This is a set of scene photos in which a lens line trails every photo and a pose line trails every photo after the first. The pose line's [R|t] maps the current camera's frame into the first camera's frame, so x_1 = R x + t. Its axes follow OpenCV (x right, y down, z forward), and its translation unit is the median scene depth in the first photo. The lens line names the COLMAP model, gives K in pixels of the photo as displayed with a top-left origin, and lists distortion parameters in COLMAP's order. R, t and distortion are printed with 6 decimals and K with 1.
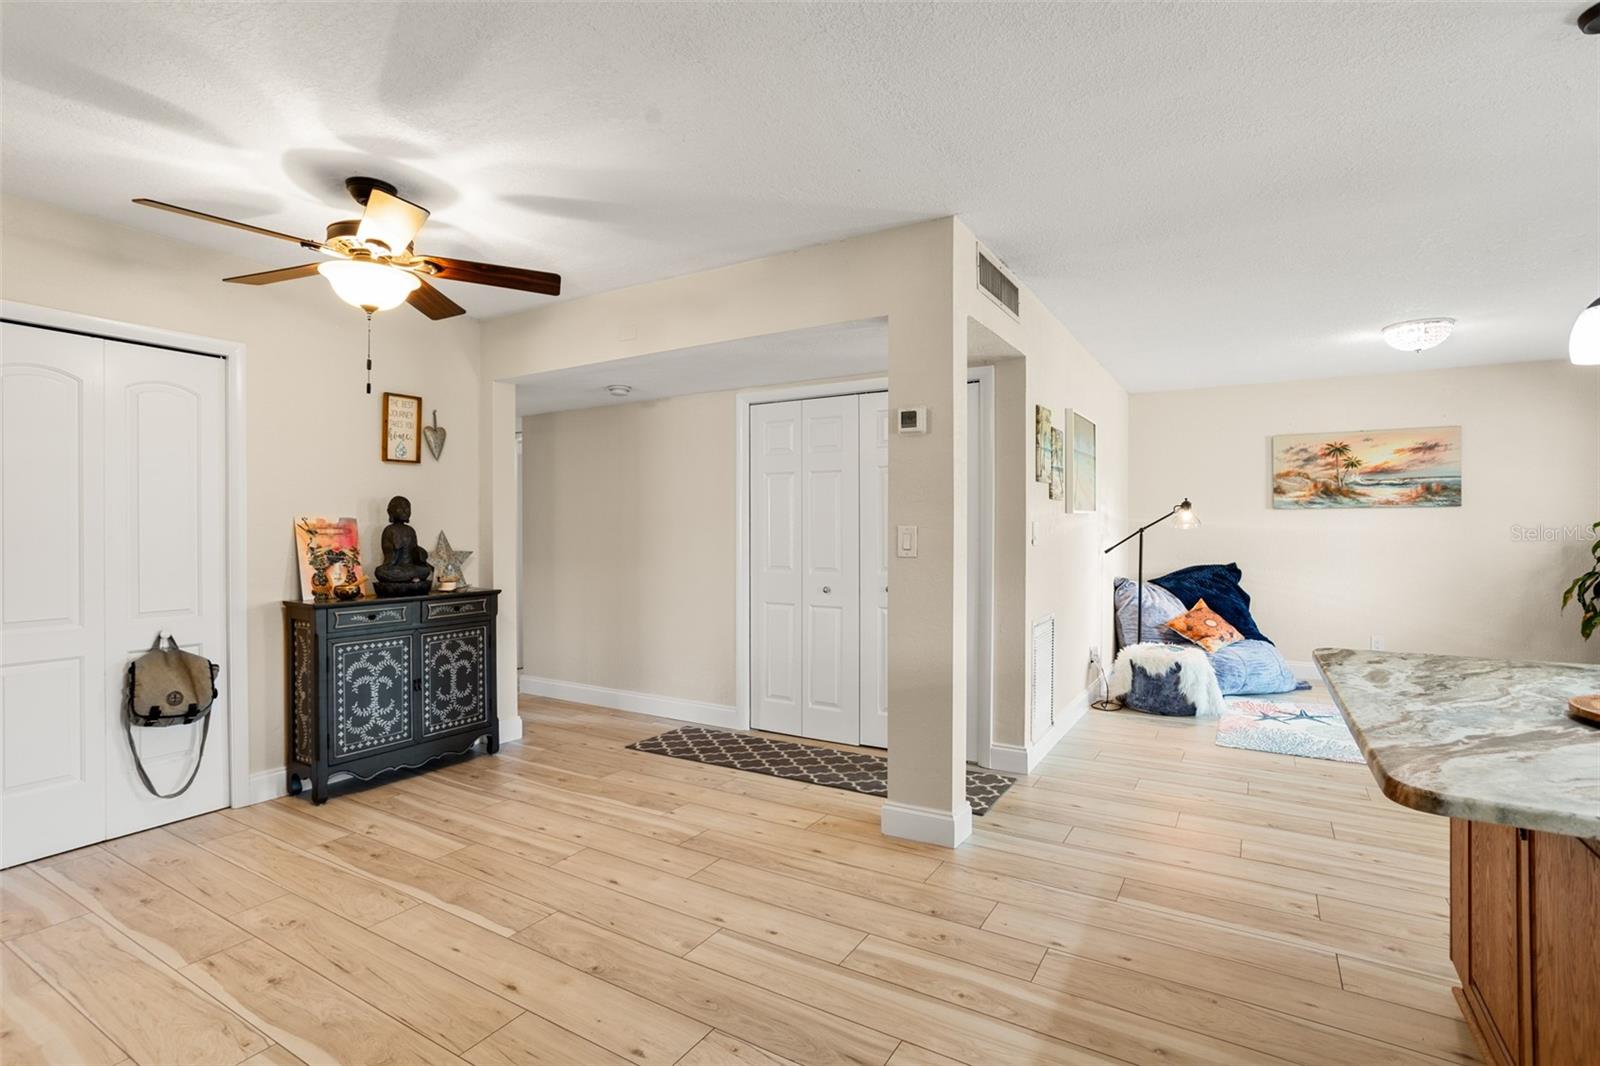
lens RADIAL K [[796.4, 0, 789.2], [0, 796.4, 494.2], [0, 0, 1]] dist [-0.040861, 0.021053]
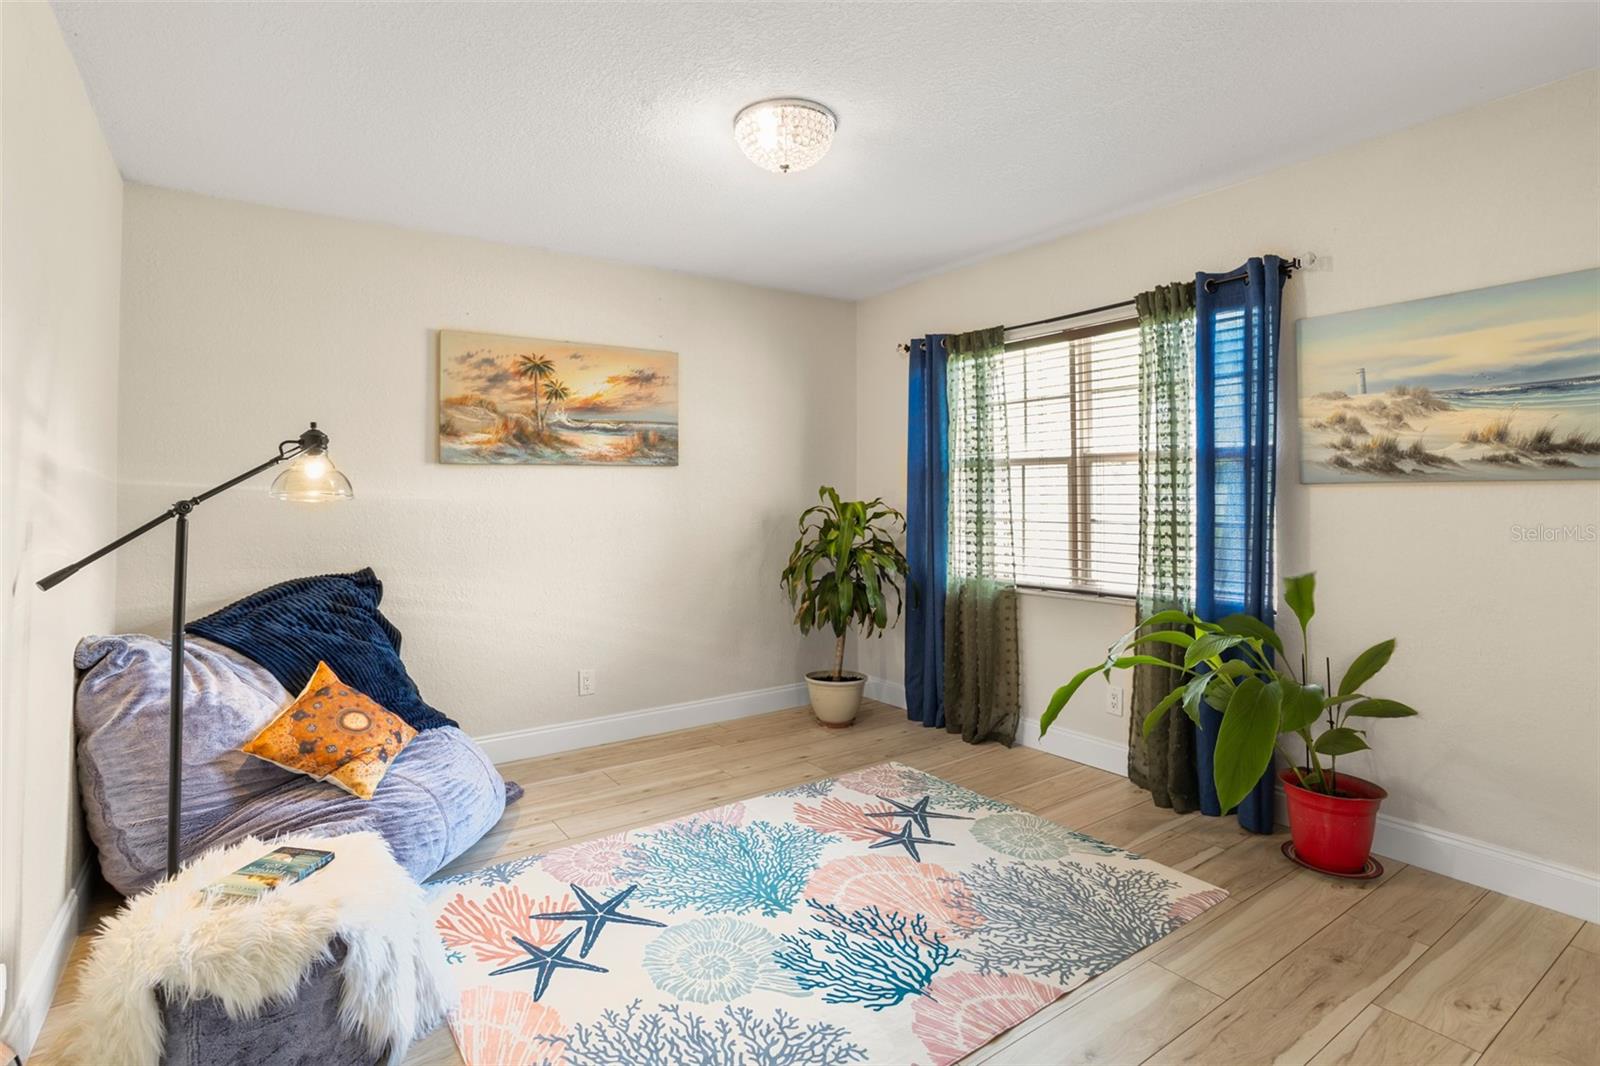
lens RADIAL K [[796.4, 0, 789.2], [0, 796.4, 494.2], [0, 0, 1]] dist [-0.040861, 0.021053]
pose [[0.419614, -0.006047, 0.907683, 0.138221], [-0.029053, 0.999376, 0.020089, 0.013662], [-0.907238, -0.034801, 0.419176, 0.342503]]
